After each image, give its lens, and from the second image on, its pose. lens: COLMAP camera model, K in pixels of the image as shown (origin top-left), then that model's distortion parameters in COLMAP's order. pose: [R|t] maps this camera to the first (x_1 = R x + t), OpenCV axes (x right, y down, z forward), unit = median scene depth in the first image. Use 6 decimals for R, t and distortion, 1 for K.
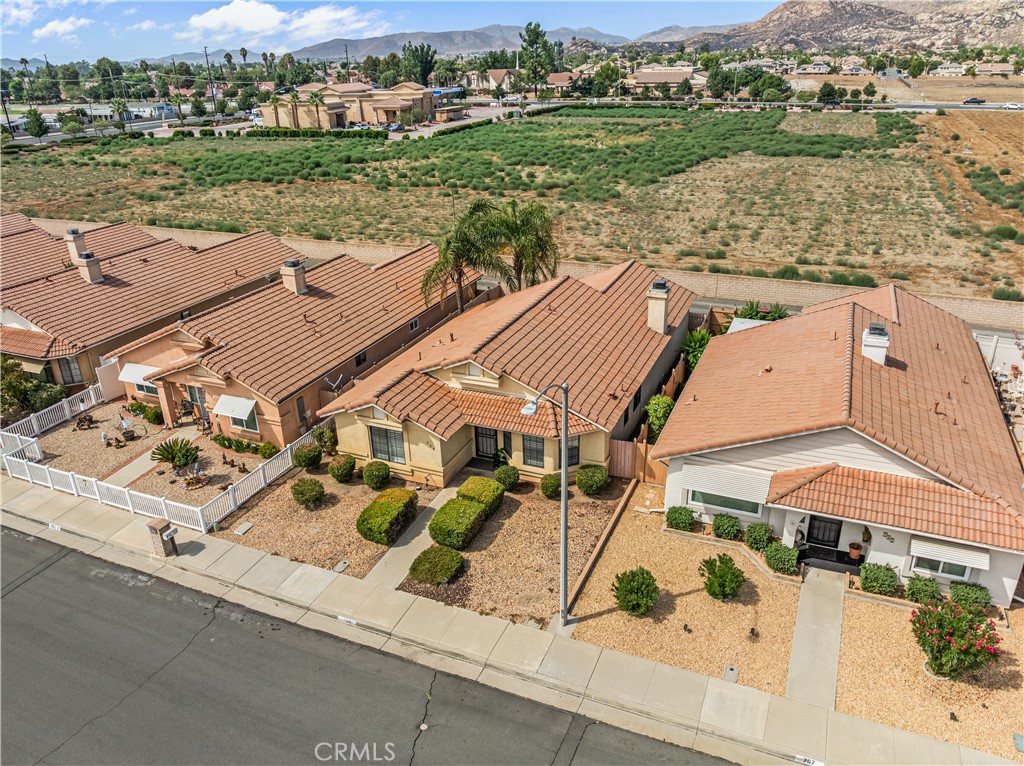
lens RADIAL K [[760.5, 0, 512.0], [0, 760.5, 383.0], [0, 0, 1]] dist [-0.060512, 0.033104]
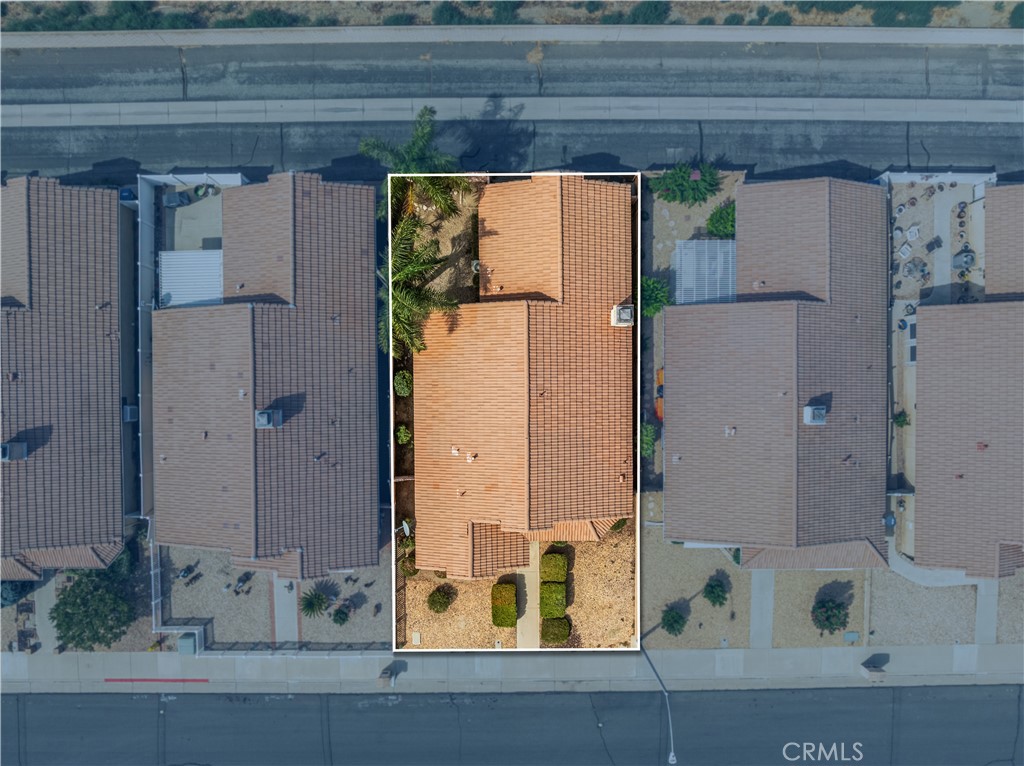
lens RADIAL K [[760.5, 0, 512.0], [0, 760.5, 383.0], [0, 0, 1]] dist [-0.060512, 0.033104]
pose [[0.917025, -0.397530, 0.032170, -0.015515], [0.133974, 0.383015, 0.913975, -1.112300], [-0.375654, -0.833828, 0.404493, 0.590854]]
